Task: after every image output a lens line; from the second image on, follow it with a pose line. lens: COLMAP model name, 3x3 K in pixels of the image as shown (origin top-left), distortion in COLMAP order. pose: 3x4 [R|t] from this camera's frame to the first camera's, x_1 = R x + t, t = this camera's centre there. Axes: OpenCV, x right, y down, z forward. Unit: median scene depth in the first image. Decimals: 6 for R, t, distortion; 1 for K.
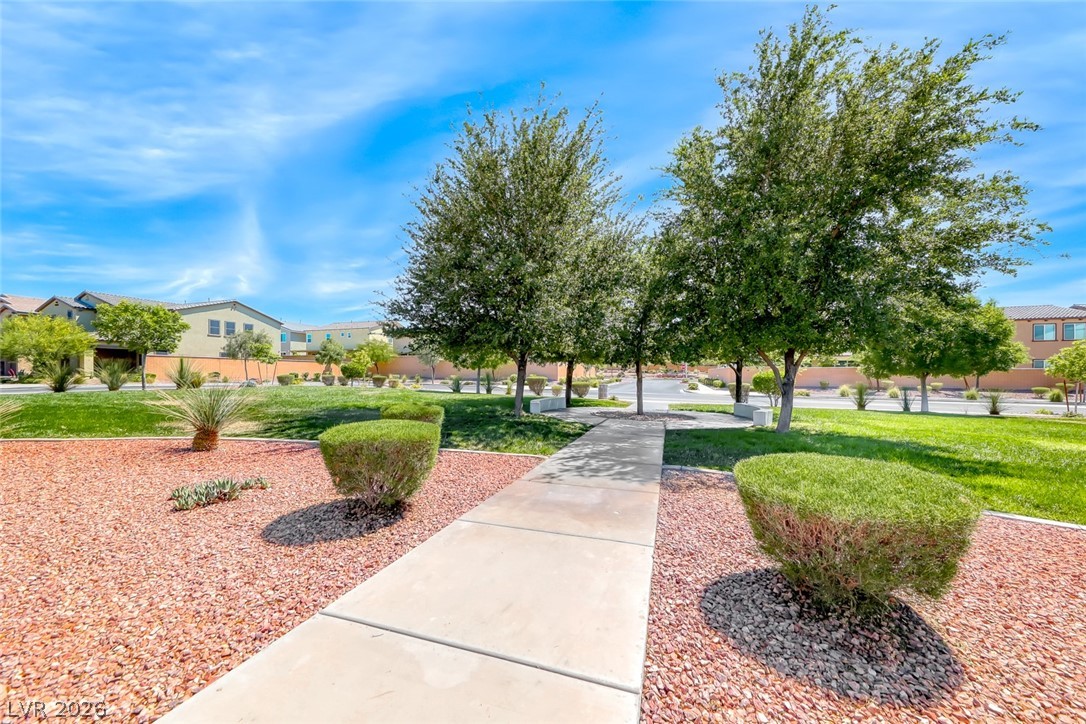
lens RADIAL K [[383.3, 0, 540.4], [0, 383.3, 367.4], [0, 0, 1]] dist [-0.000983, -0.000028]
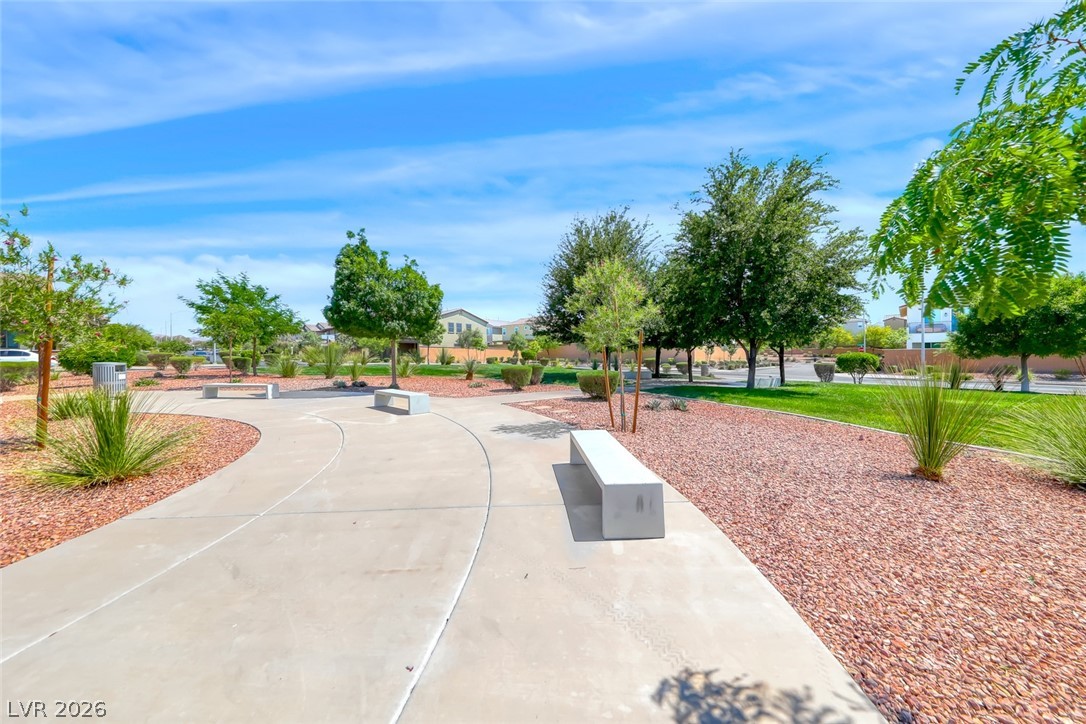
lens RADIAL K [[383.3, 0, 543.6], [0, 383.3, 357.8], [0, 0, 1]] dist [-0.000983, -0.000028]
pose [[0.902668, -0.000985, -0.430336, 0.180829], [0.006557, 0.999913, 0.011465, 0.003572], [0.430287, -0.013171, 0.902596, -0.283006]]
